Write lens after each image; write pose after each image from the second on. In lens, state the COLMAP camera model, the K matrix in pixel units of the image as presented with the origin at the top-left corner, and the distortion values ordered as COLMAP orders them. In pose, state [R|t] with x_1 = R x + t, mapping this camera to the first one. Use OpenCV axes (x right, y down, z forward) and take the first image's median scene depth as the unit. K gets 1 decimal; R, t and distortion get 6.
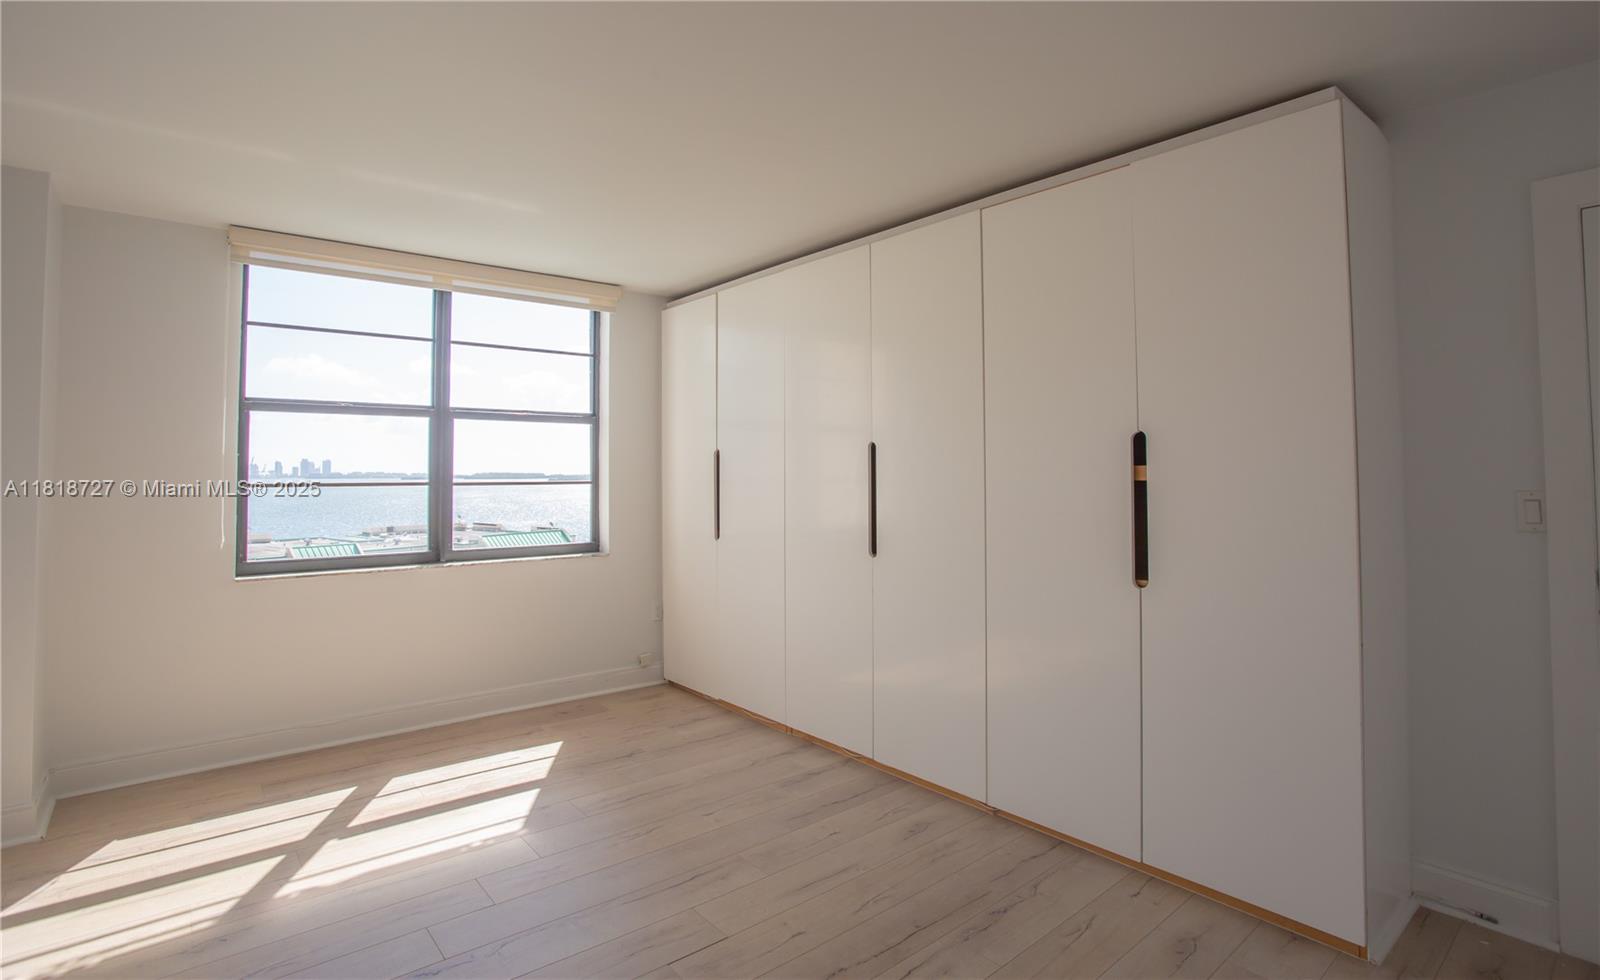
lens RADIAL K [[799.1, 0, 773.1], [0, 799.1, 444.0], [0, 0, 1]] dist [-0.002422, -0.000201]
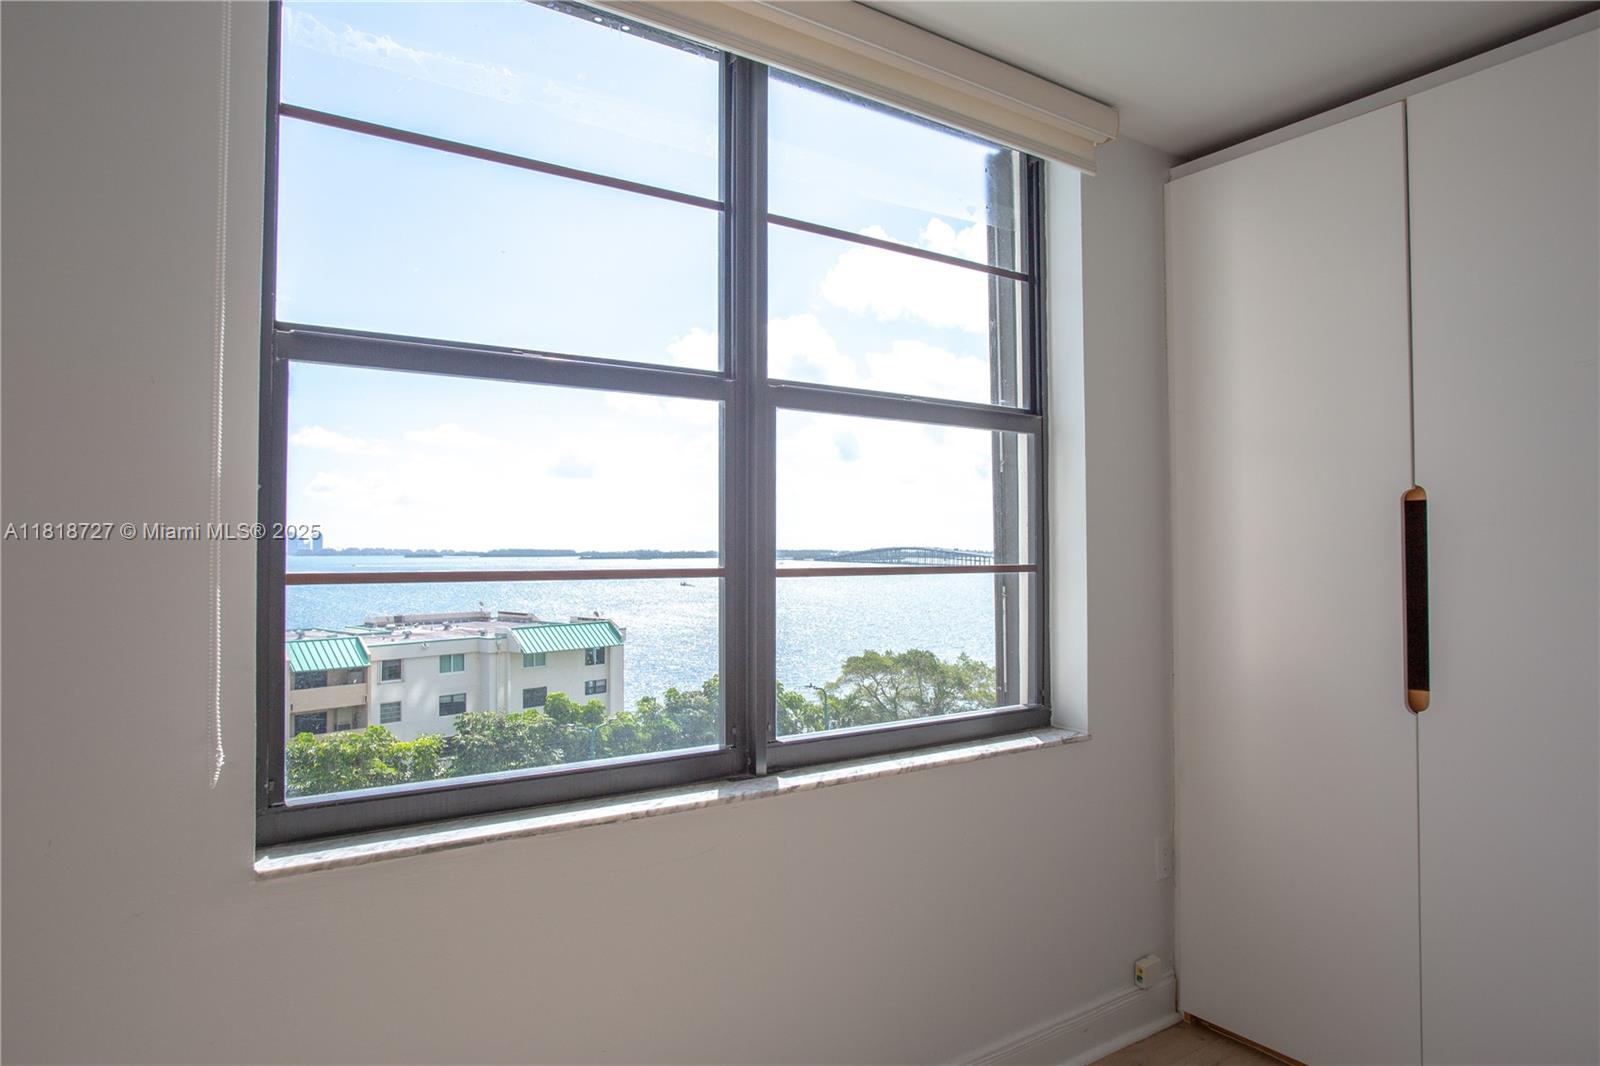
lens RADIAL K [[993.7, 0, 800.0], [0, 993.7, 533.0], [0, 0, 1]] dist [-0.027294, 0.001168]
pose [[0.998520, 0.000599, -0.054374, -0.323318], [0.000452, 0.999813, 0.019317, 0.018883], [0.054375, -0.019313, 0.998334, 0.459952]]
